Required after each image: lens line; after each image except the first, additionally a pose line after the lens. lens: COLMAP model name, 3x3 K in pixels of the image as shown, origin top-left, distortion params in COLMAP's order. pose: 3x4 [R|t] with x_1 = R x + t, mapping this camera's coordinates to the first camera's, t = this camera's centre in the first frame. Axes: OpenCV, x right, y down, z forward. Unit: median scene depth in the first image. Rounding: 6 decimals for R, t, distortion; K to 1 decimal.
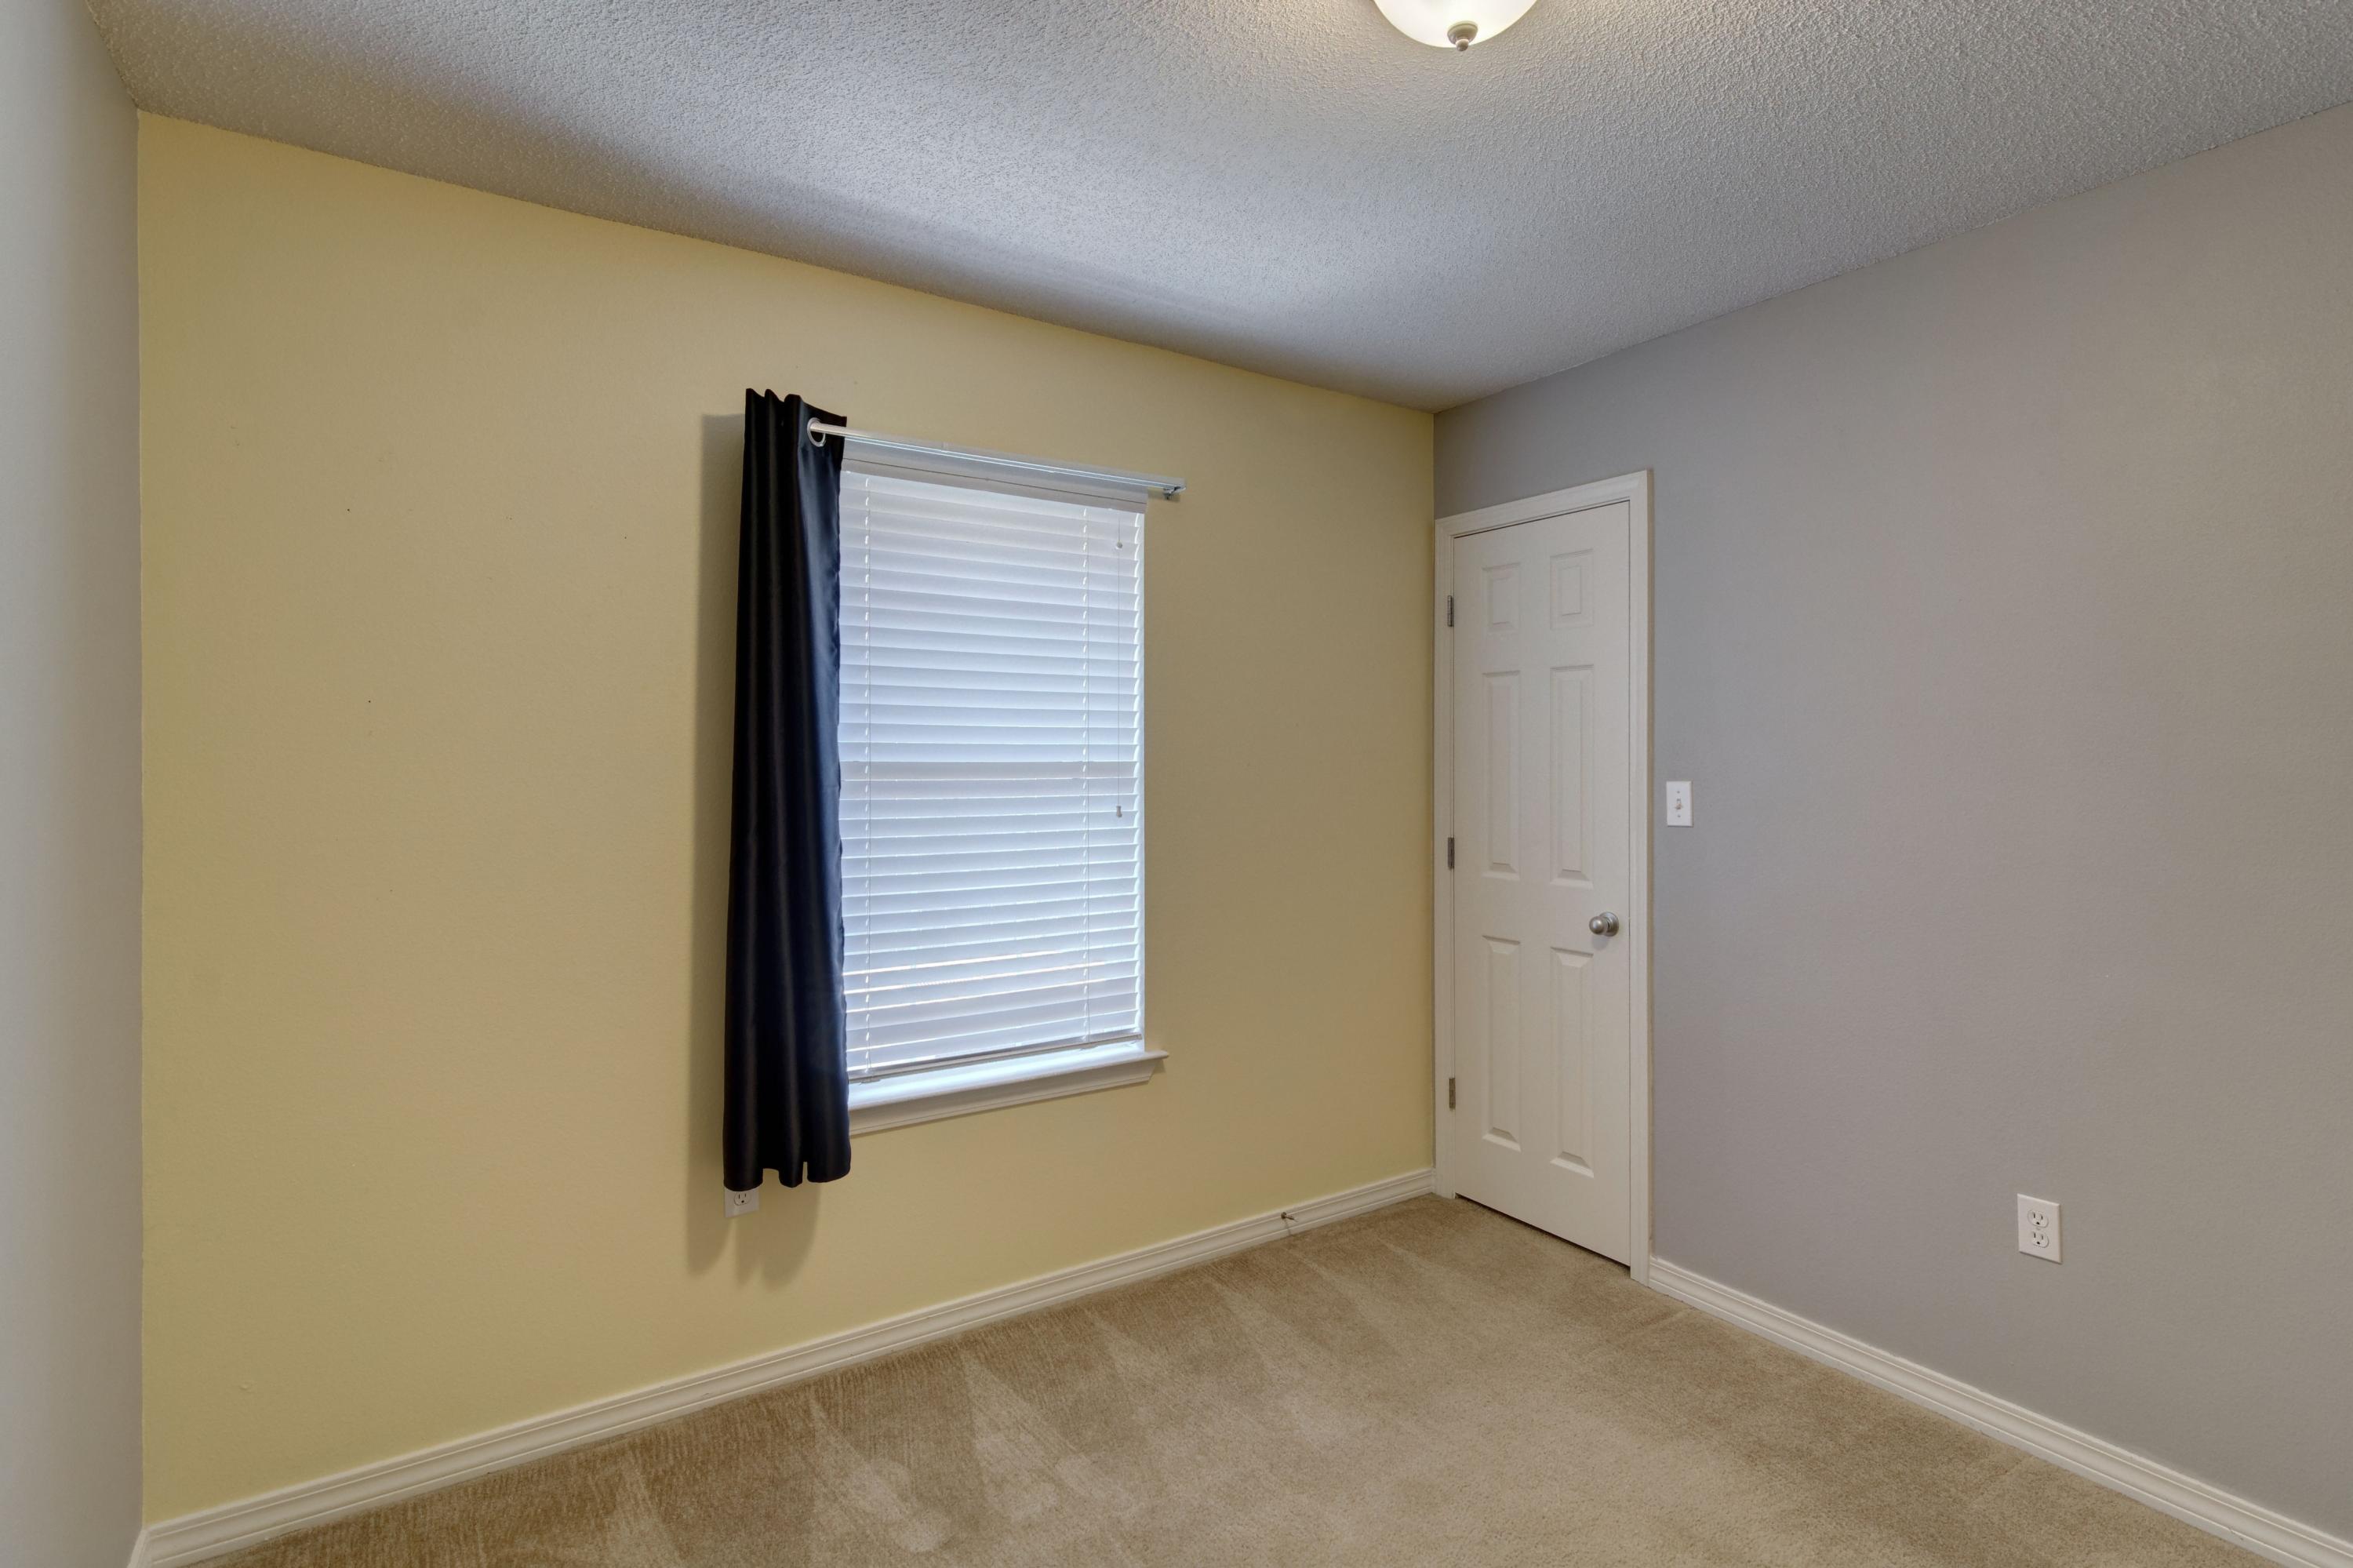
lens RADIAL K [[1134.1, 0, 1194.8], [0, 1134.1, 732.5], [0, 0, 1]] dist [-0.001053, 0.000354]
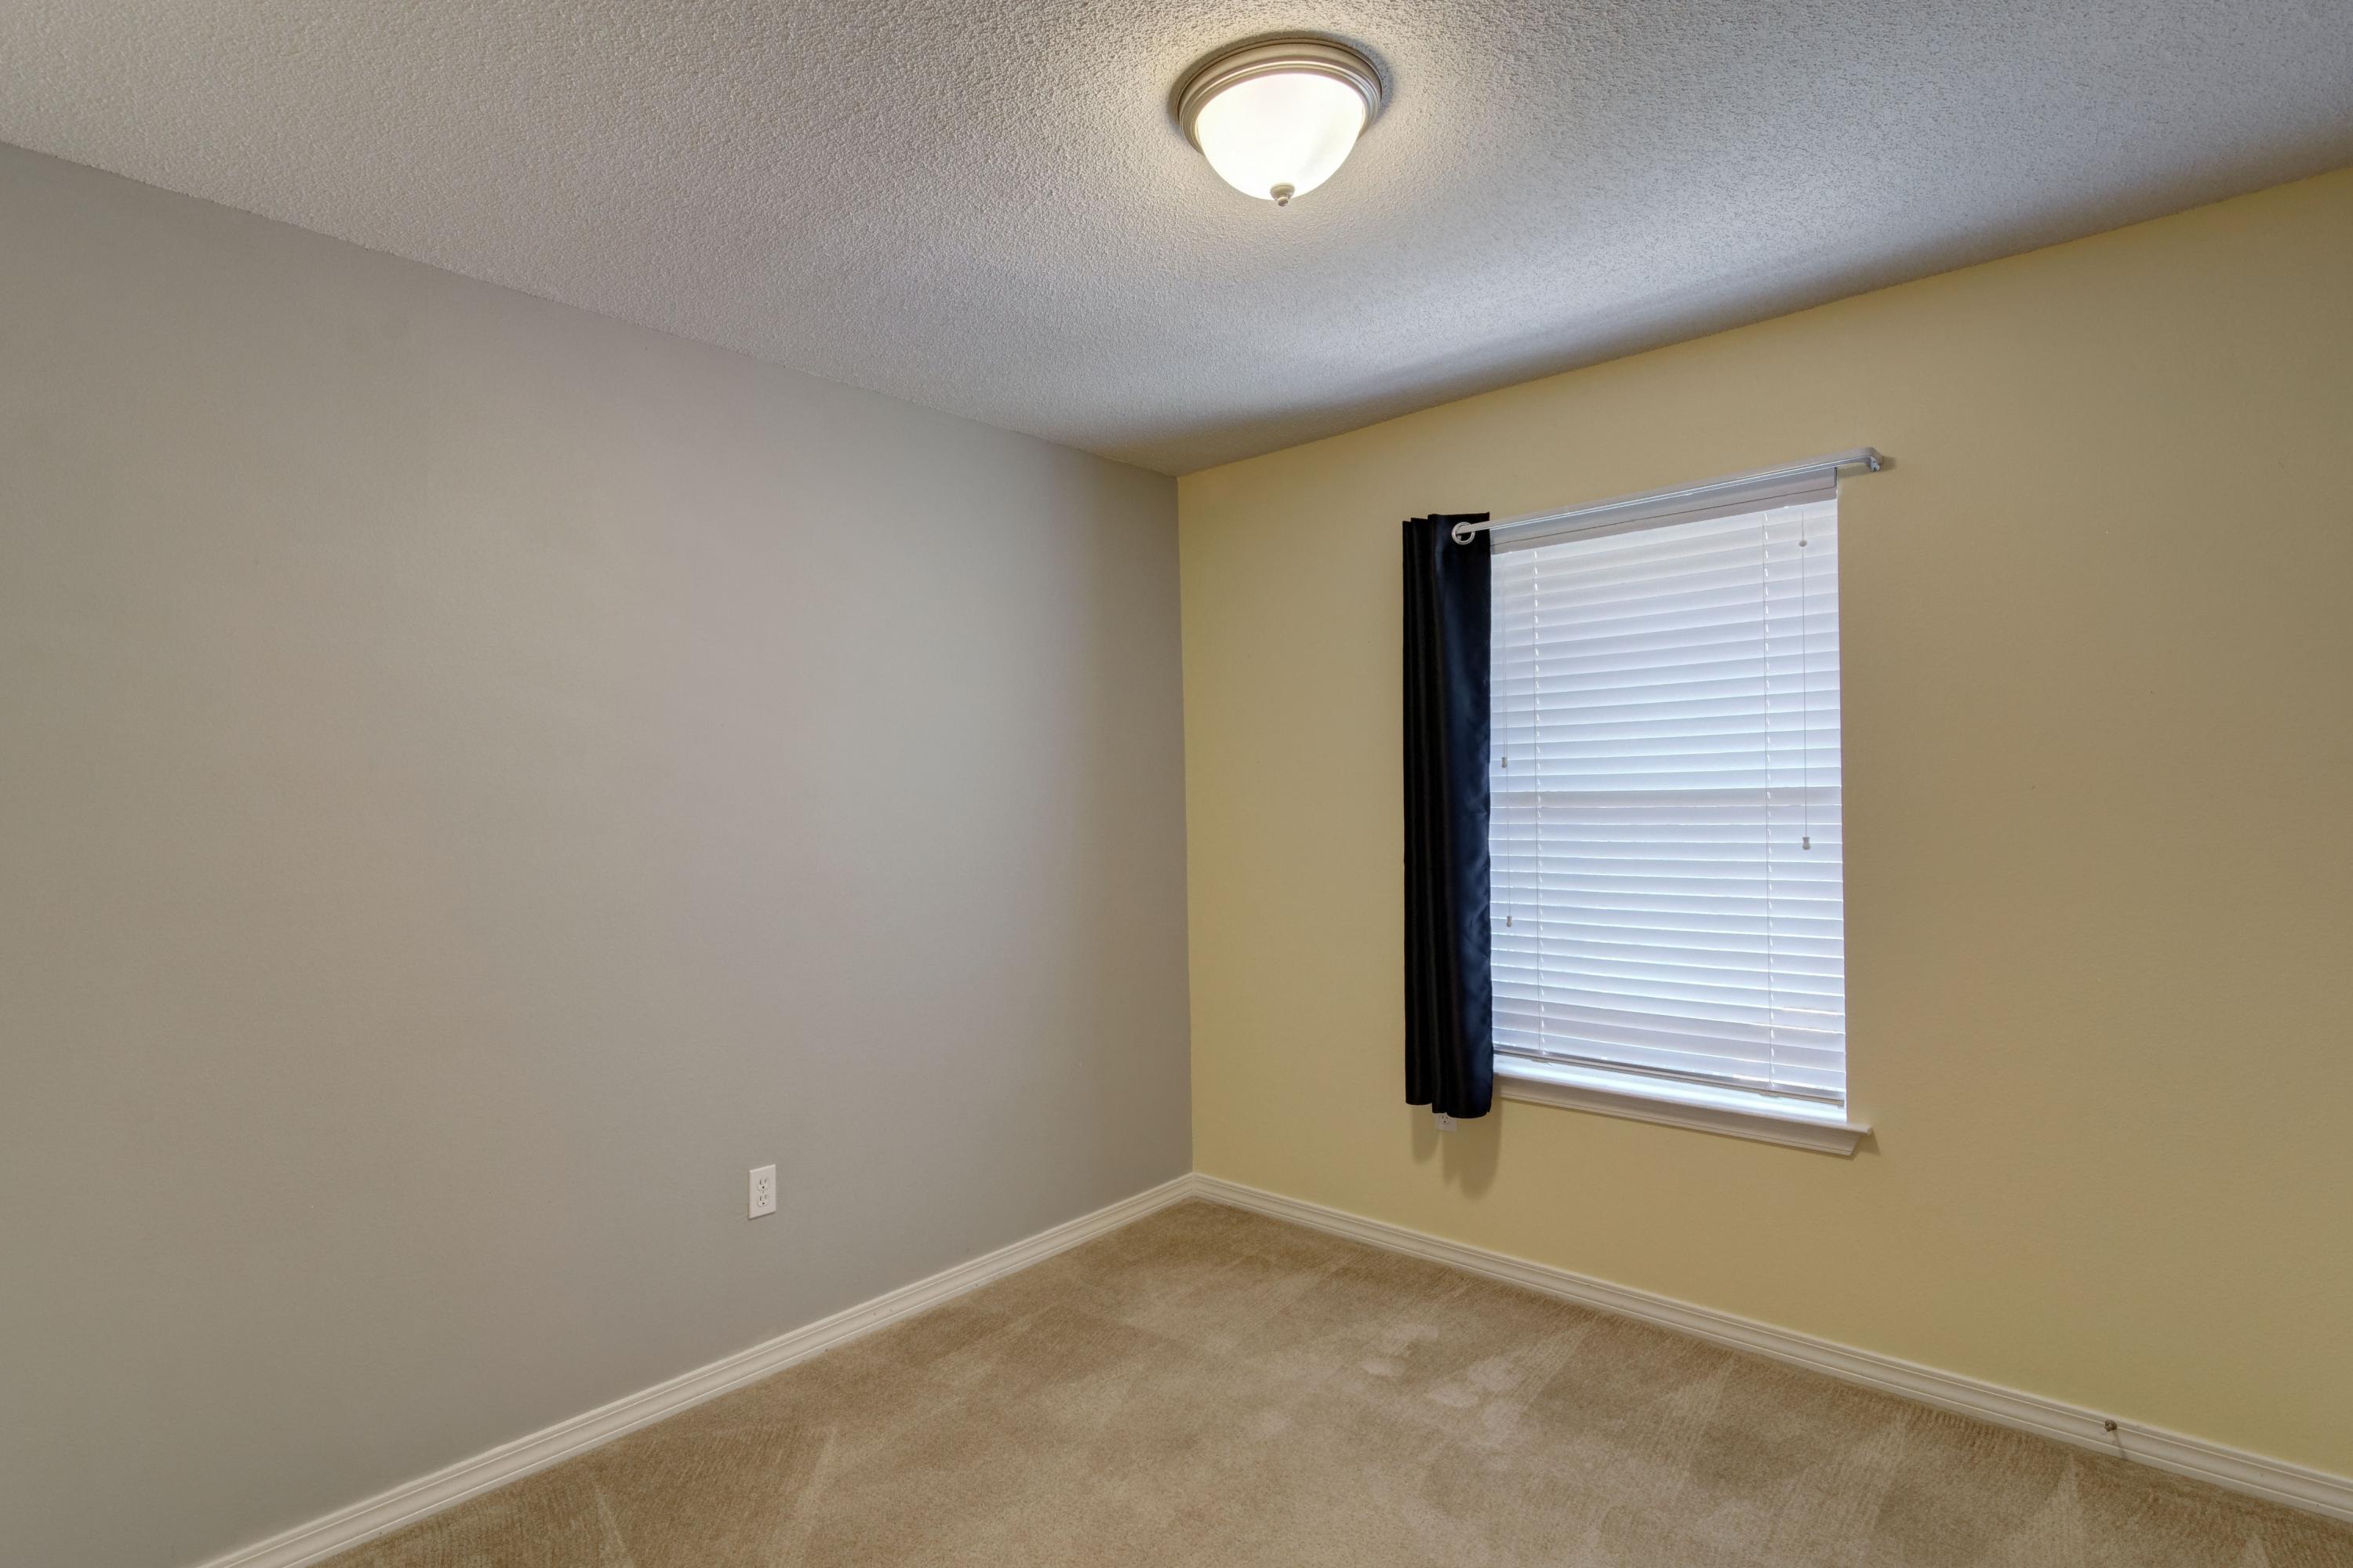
lens RADIAL K [[1134.1, 0, 1171.8], [0, 1134.1, 795.2], [0, 0, 1]] dist [-0.001053, 0.000354]
pose [[0.254132, -0.014612, -0.967059, 0.695029], [0.035876, 0.999340, -0.005672, 0.019949], [0.966504, -0.033253, 0.254489, 0.303341]]
